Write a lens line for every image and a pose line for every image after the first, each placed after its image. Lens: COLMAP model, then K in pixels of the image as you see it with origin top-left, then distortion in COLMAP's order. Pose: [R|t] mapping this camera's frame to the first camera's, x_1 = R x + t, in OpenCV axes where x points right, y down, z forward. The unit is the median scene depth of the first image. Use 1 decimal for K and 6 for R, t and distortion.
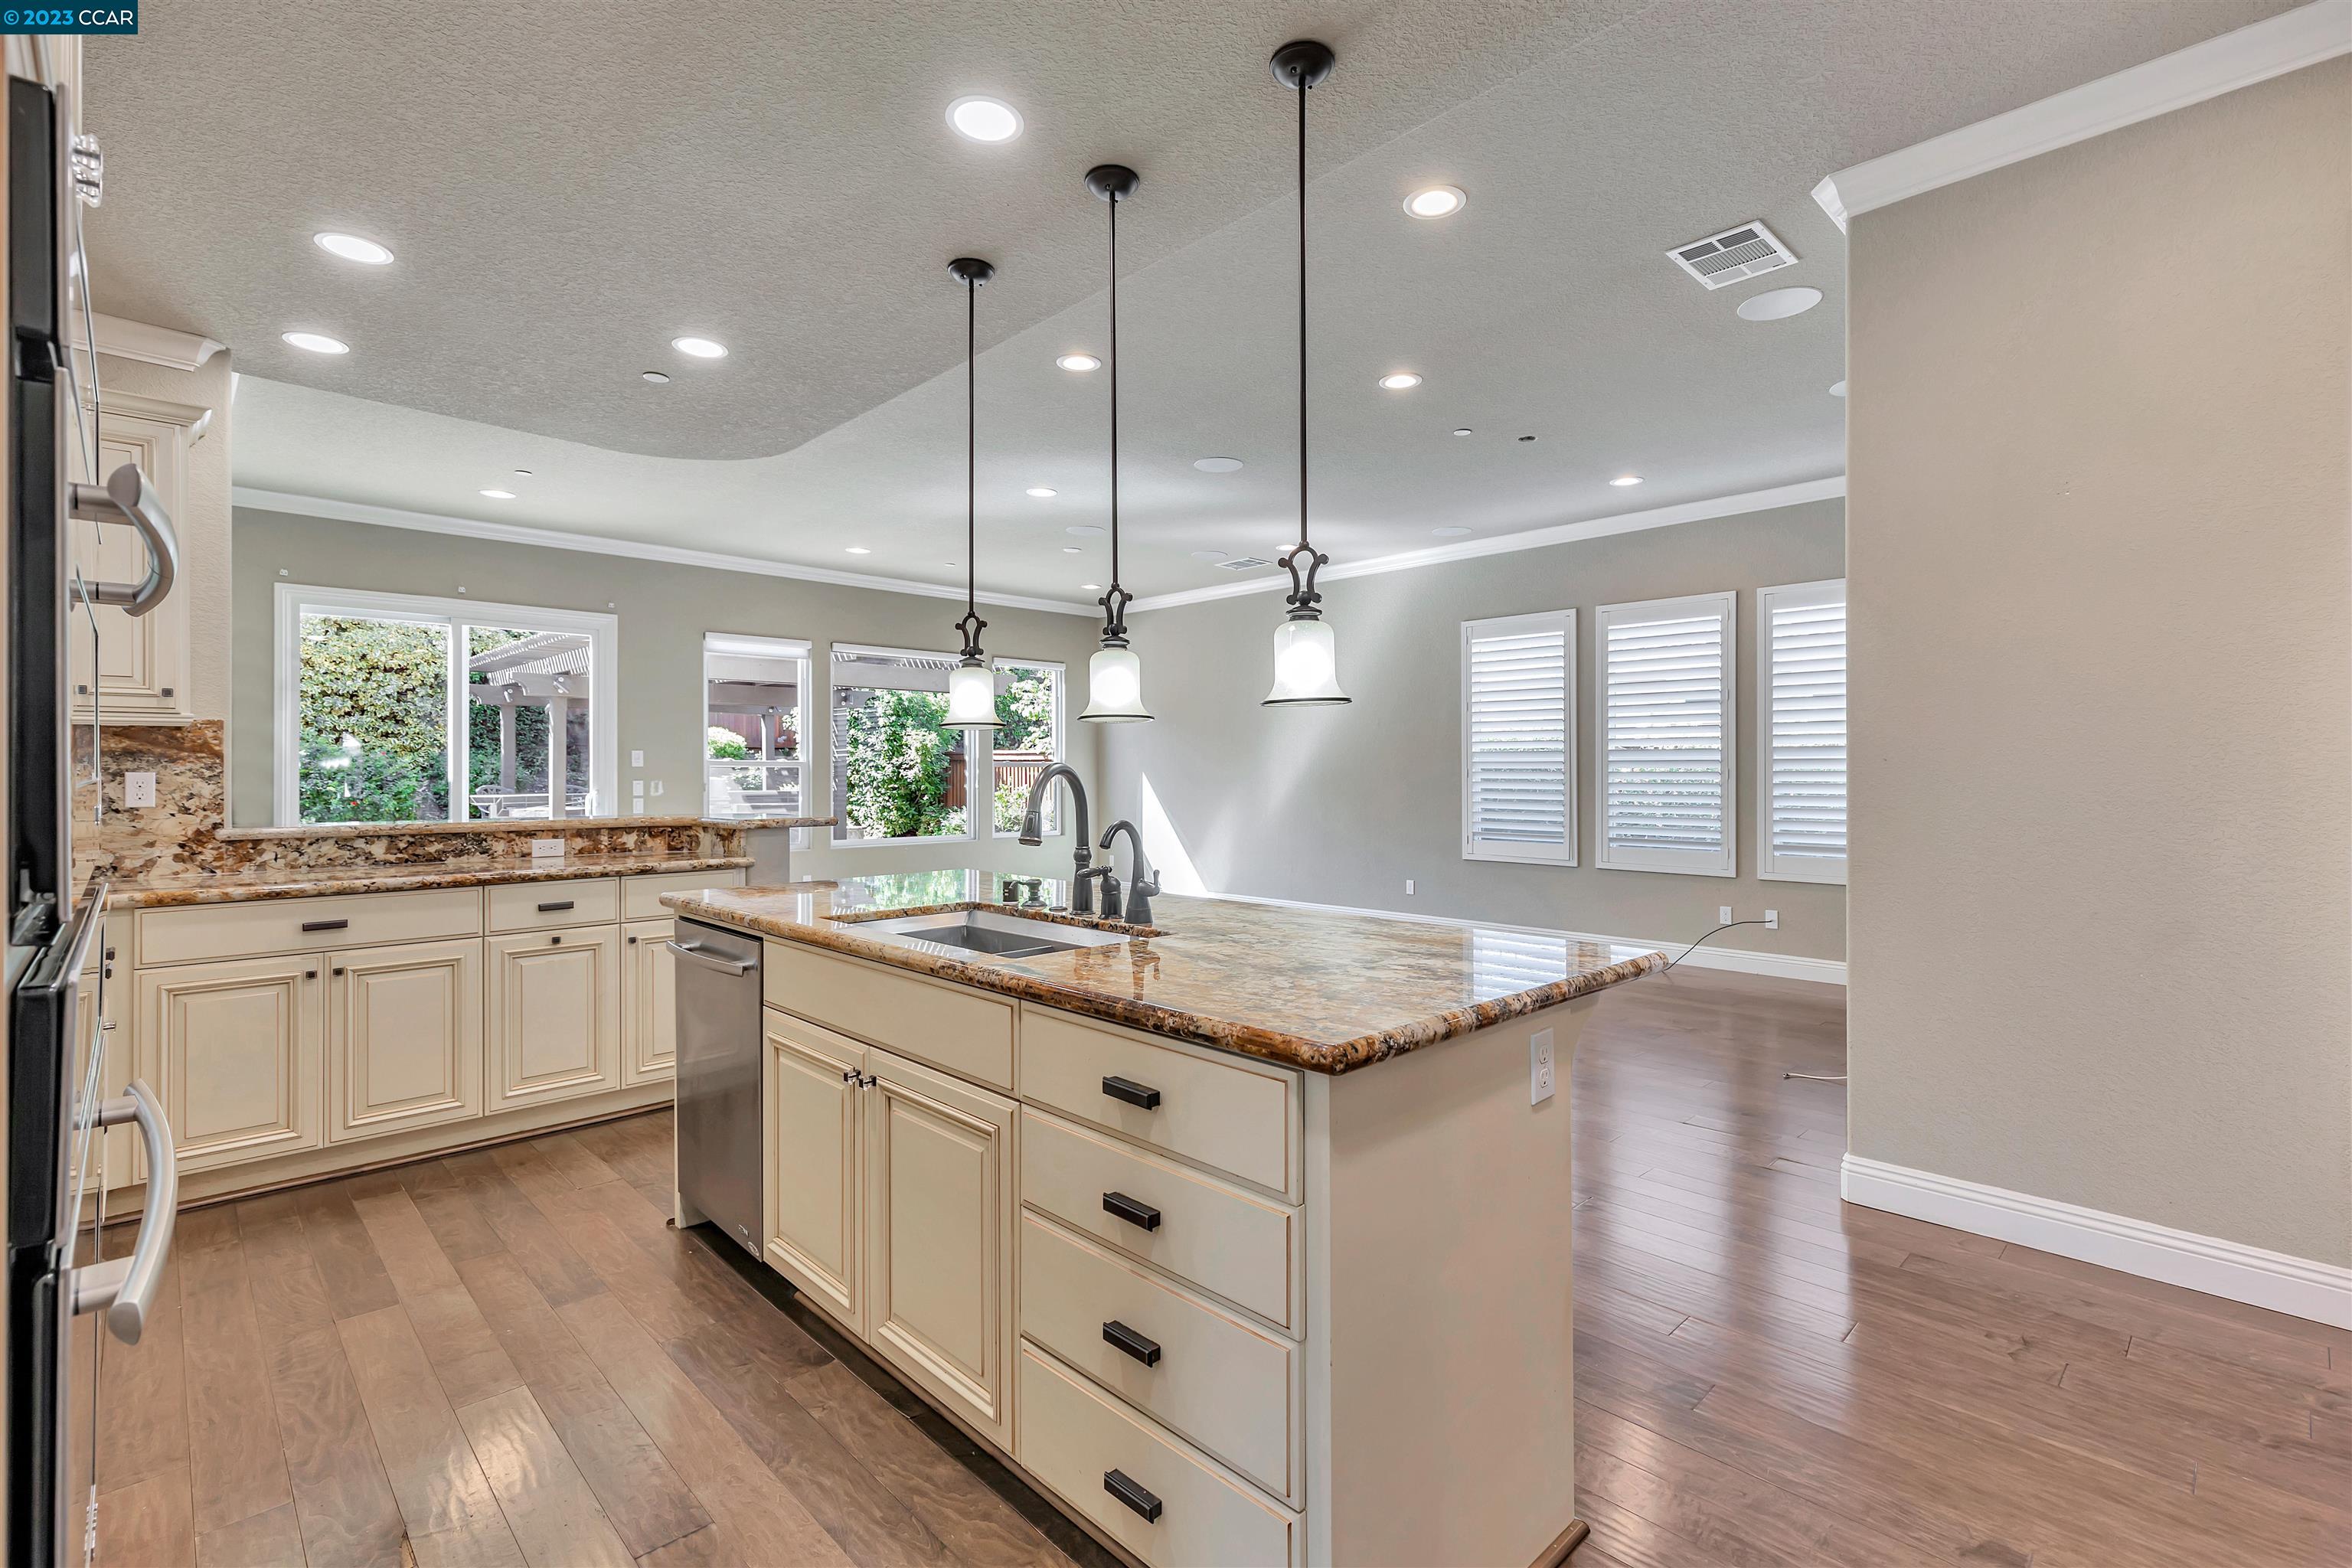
lens RADIAL K [[1063.9, 0, 1204.3], [0, 1063.9, 767.8], [0, 0, 1]] dist [0.001981, -0.000675]
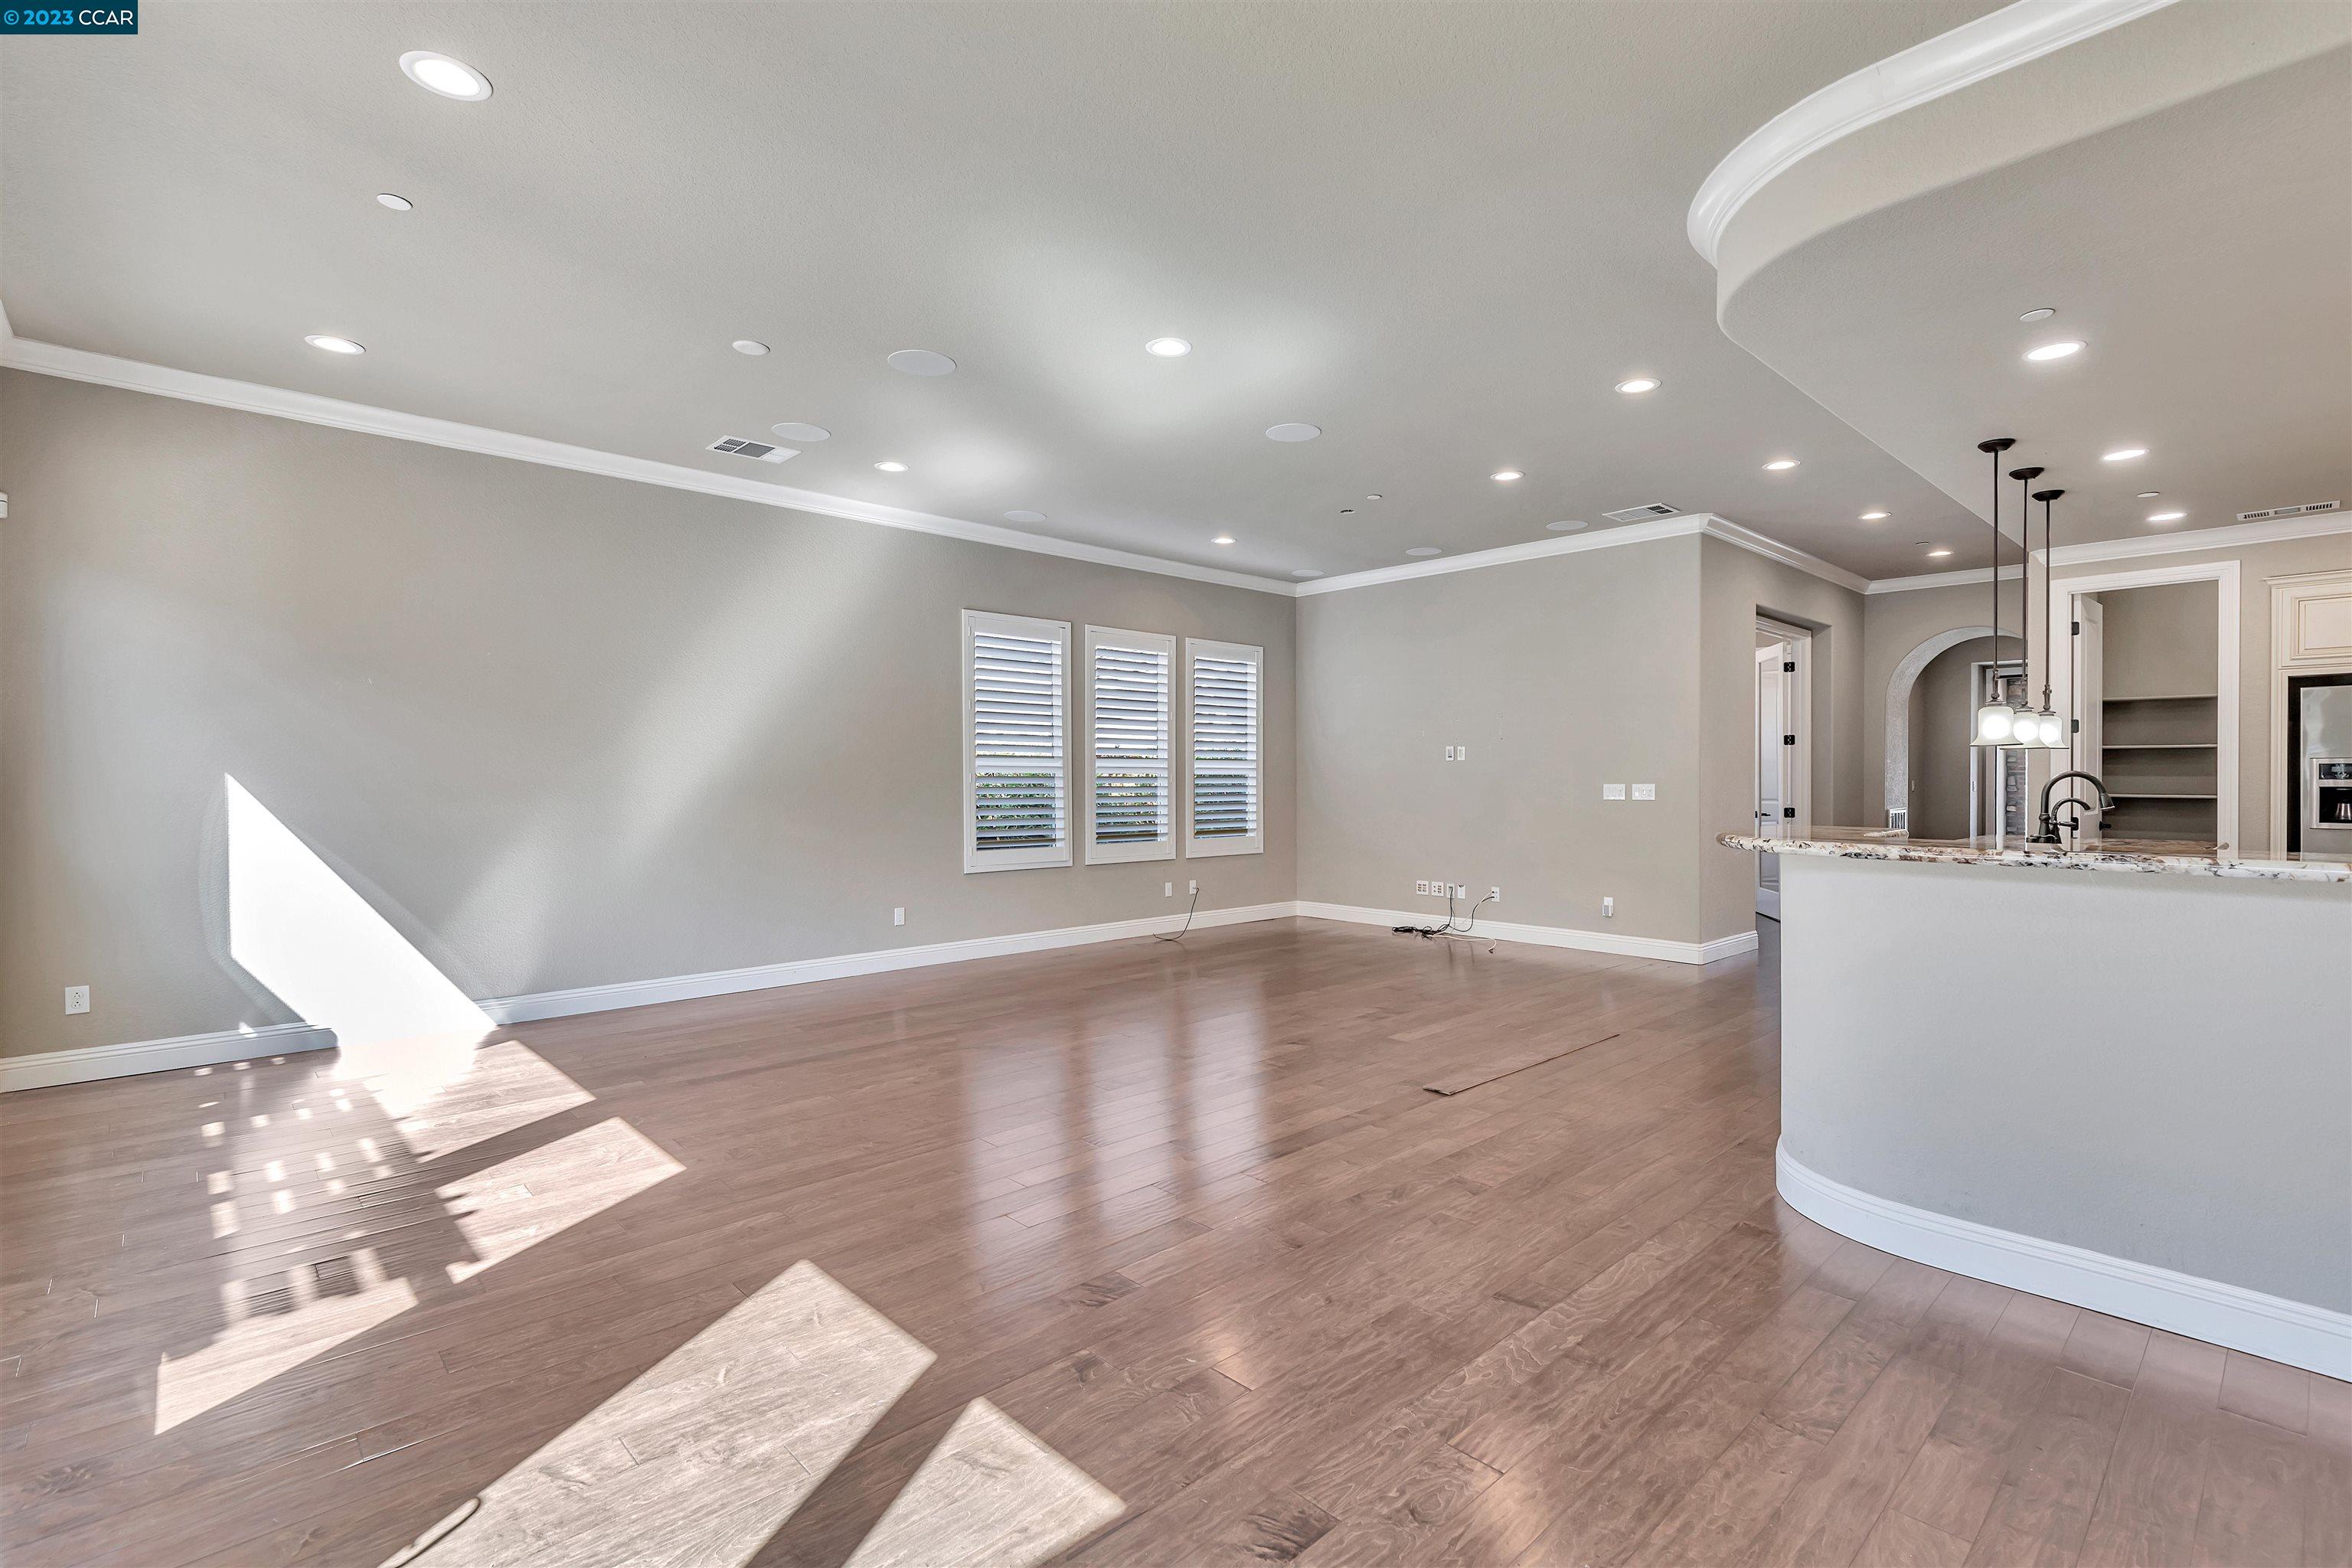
lens RADIAL K [[1080.0, 0, 1213.6], [0, 1080.0, 786.0], [0, 0, 1]] dist [0.010427, -0.000440]
pose [[0.015041, -0.007520, 0.999859, -0.937378], [-0.002318, 0.999969, 0.007556, 0.004959], [-0.999884, -0.002432, 0.015023, 1.093879]]
